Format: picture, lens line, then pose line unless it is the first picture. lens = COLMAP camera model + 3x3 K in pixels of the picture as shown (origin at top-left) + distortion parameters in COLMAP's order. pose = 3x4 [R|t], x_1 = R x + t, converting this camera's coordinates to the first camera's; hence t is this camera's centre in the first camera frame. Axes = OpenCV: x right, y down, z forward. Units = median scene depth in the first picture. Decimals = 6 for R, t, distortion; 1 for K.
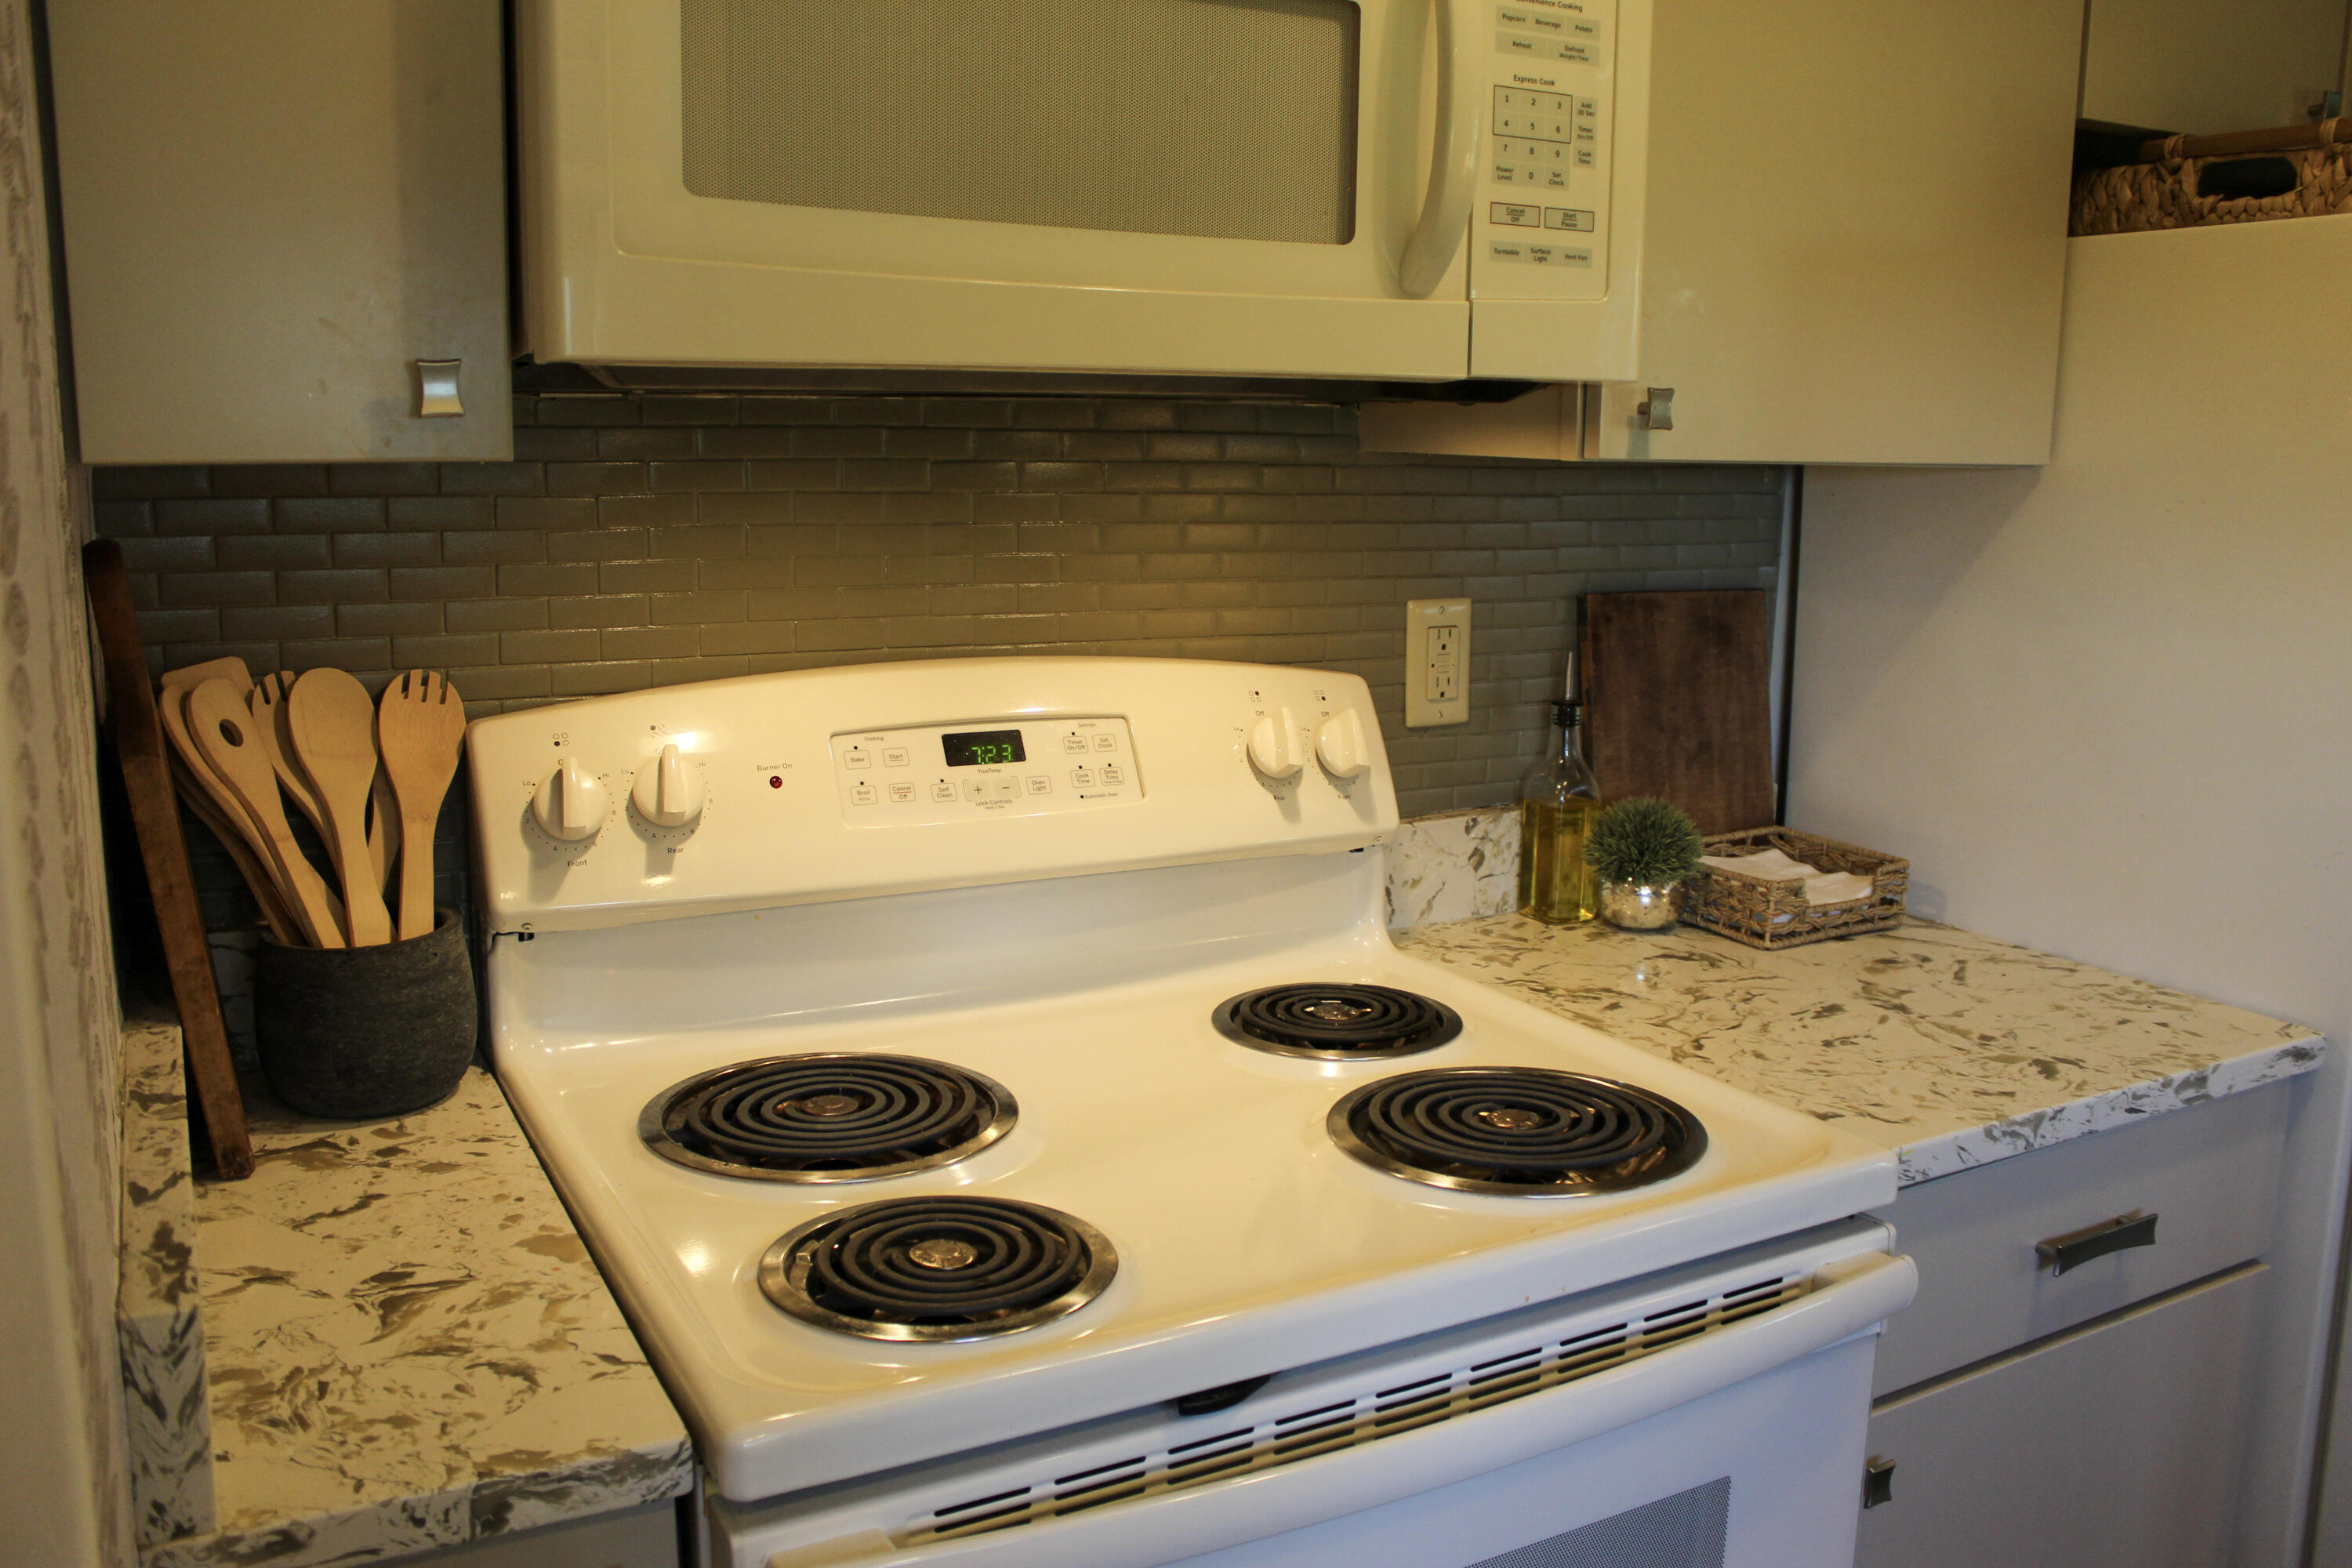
lens RADIAL K [[1974.8, 0, 1175.3], [0, 1974.8, 782.2], [0, 0, 1]] dist [-0.146842, 0.127913]
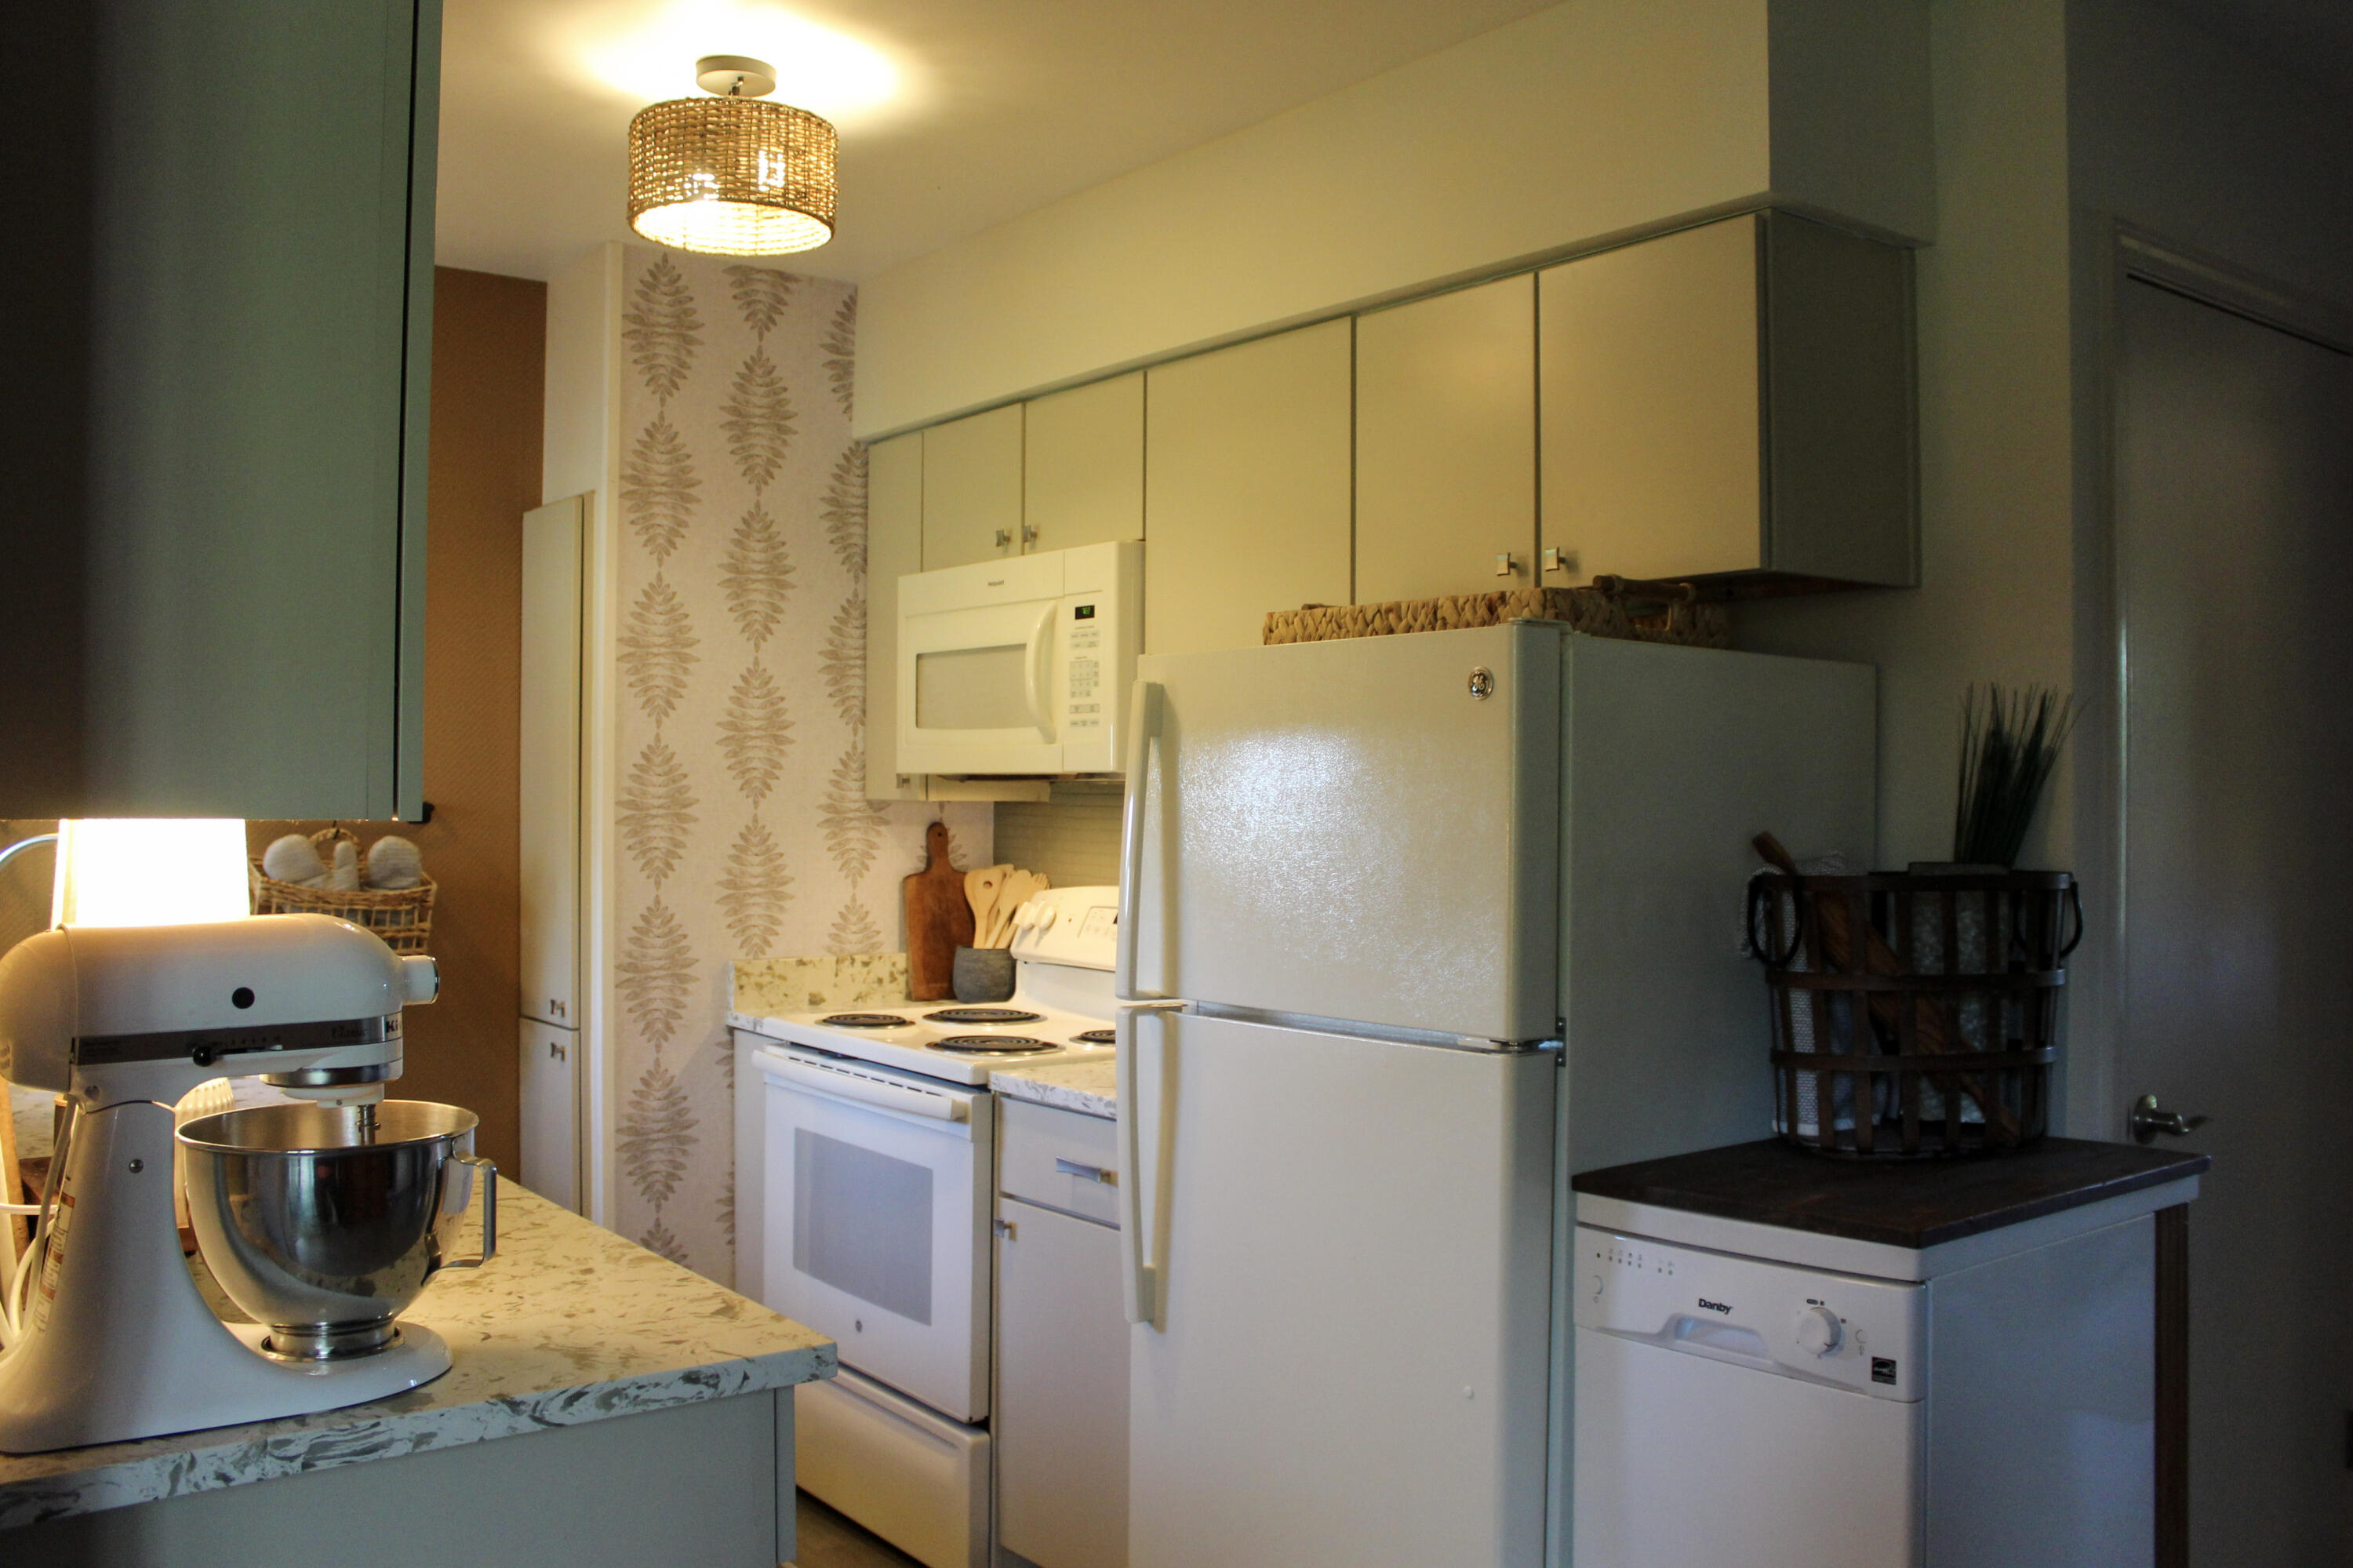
lens RADIAL K [[1975.8, 0, 1176.4], [0, 1975.8, 781.1], [0, 0, 1]] dist [-0.146842, 0.127913]
pose [[0.139080, -0.013228, -0.990193, 2.803107], [-0.176390, 0.983590, -0.037915, -0.119881], [0.974445, 0.179933, 0.134464, 0.788701]]
